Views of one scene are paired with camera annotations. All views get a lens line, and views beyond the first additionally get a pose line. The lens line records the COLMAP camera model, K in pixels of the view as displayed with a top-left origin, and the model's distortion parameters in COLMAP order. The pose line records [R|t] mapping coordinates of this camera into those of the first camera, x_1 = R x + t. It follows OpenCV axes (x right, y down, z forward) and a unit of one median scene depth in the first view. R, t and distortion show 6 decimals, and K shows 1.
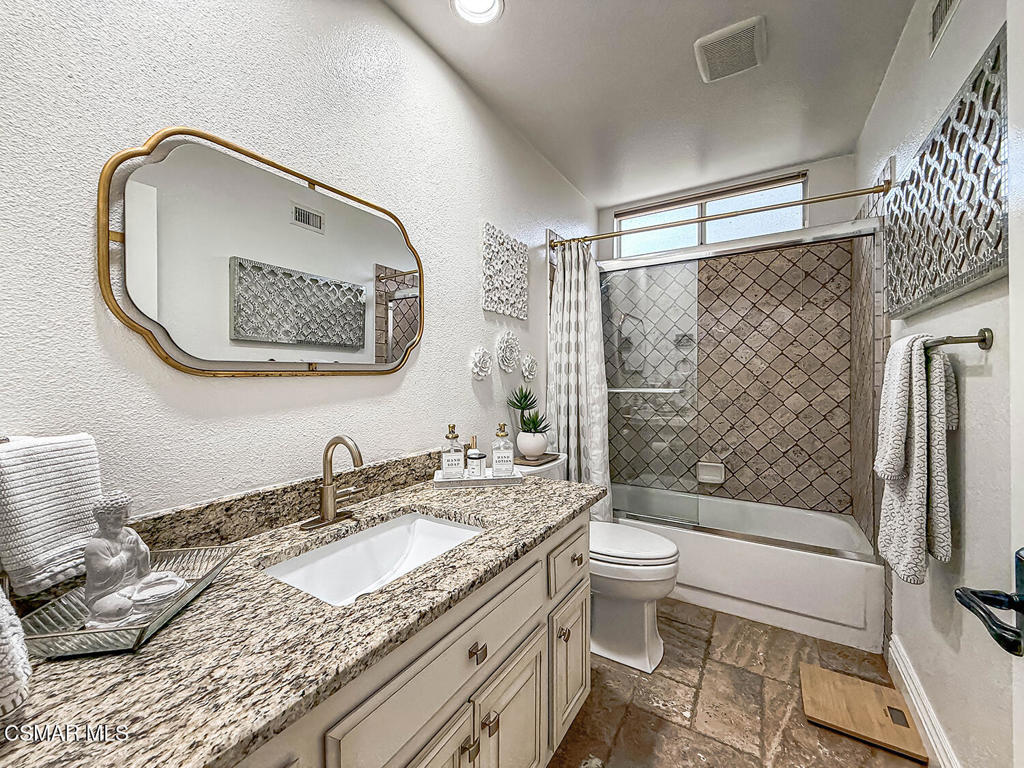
lens RADIAL K [[419.5, 0, 508.4], [0, 419.5, 376.2], [0, 0, 1]] dist [-0.010546, 0.000854]
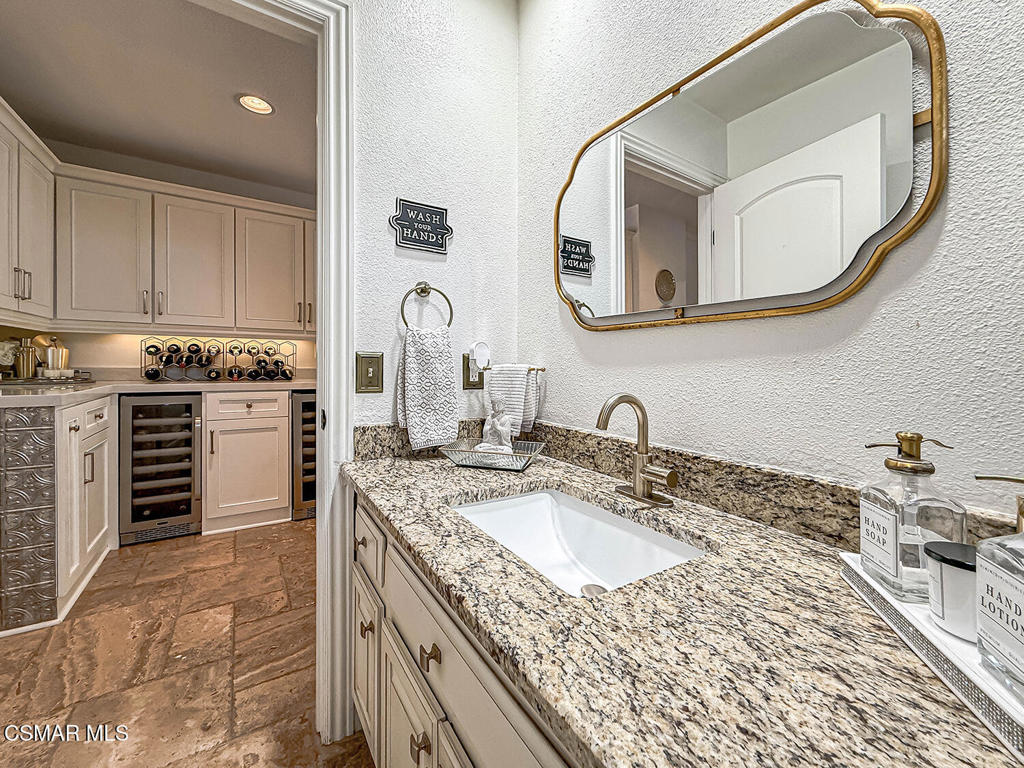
lens RADIAL K [[419.5, 0, 510.3], [0, 419.5, 365.8], [0, 0, 1]] dist [-0.010546, 0.000854]
pose [[-0.433351, 0.012828, -0.901134, 0.470611], [-0.005562, 0.999842, 0.016908, 0.075431], [0.901208, 0.012340, -0.433211, 1.201761]]
